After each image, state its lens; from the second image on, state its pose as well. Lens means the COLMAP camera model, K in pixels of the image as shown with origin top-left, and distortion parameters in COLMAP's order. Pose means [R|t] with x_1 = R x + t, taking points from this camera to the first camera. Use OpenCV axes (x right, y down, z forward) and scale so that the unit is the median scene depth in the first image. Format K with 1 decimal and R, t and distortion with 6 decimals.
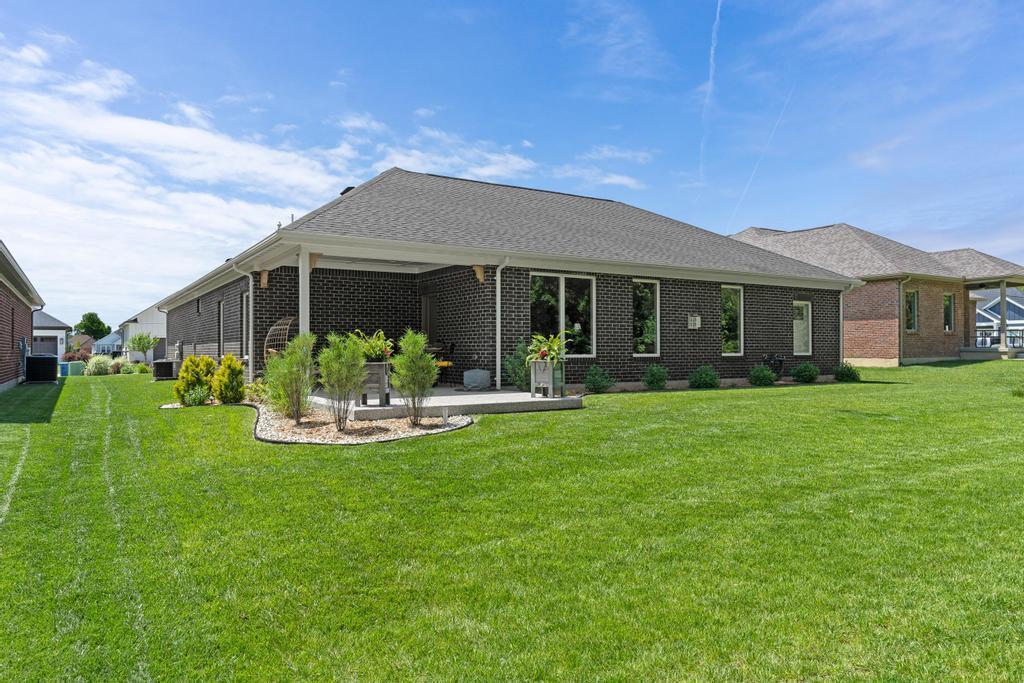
lens RADIAL K [[700.0, 0, 512.0], [0, 700.0, 341.5], [0, 0, 1]] dist [0.003458, 0.003353]
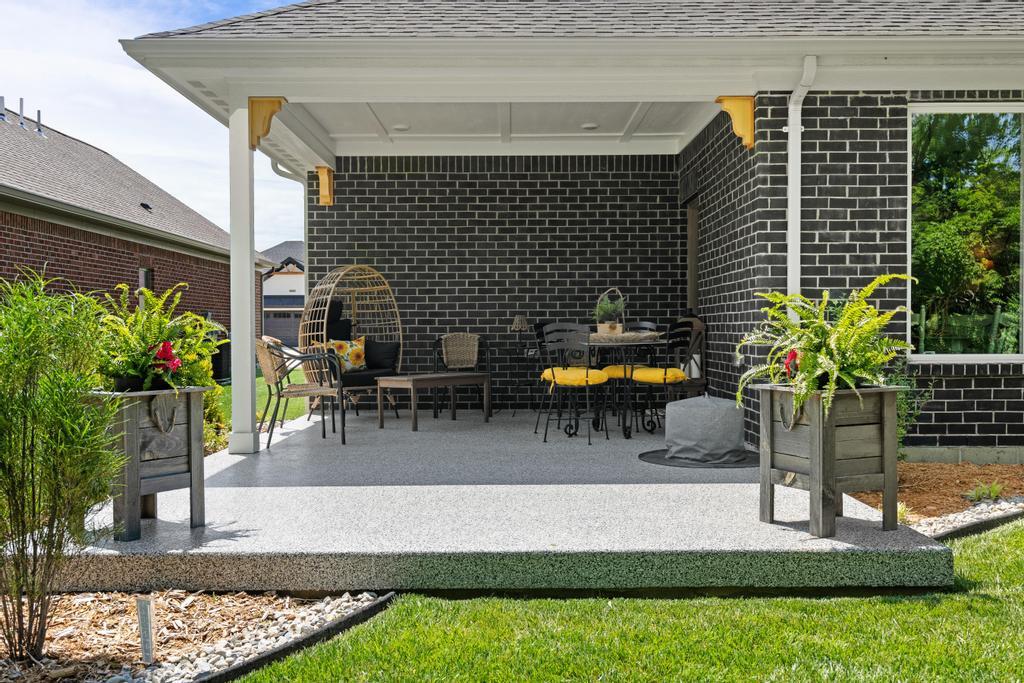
lens RADIAL K [[1044.1, 0, 512.0], [0, 1044.1, 341.5], [0, 0, 1]] dist [0.006924, 0.004596]
pose [[0.850785, 0.003830, -0.525500, 0.130625], [0.010652, 0.999642, 0.024530, -0.001204], [0.525406, -0.026468, 0.850440, 0.494002]]
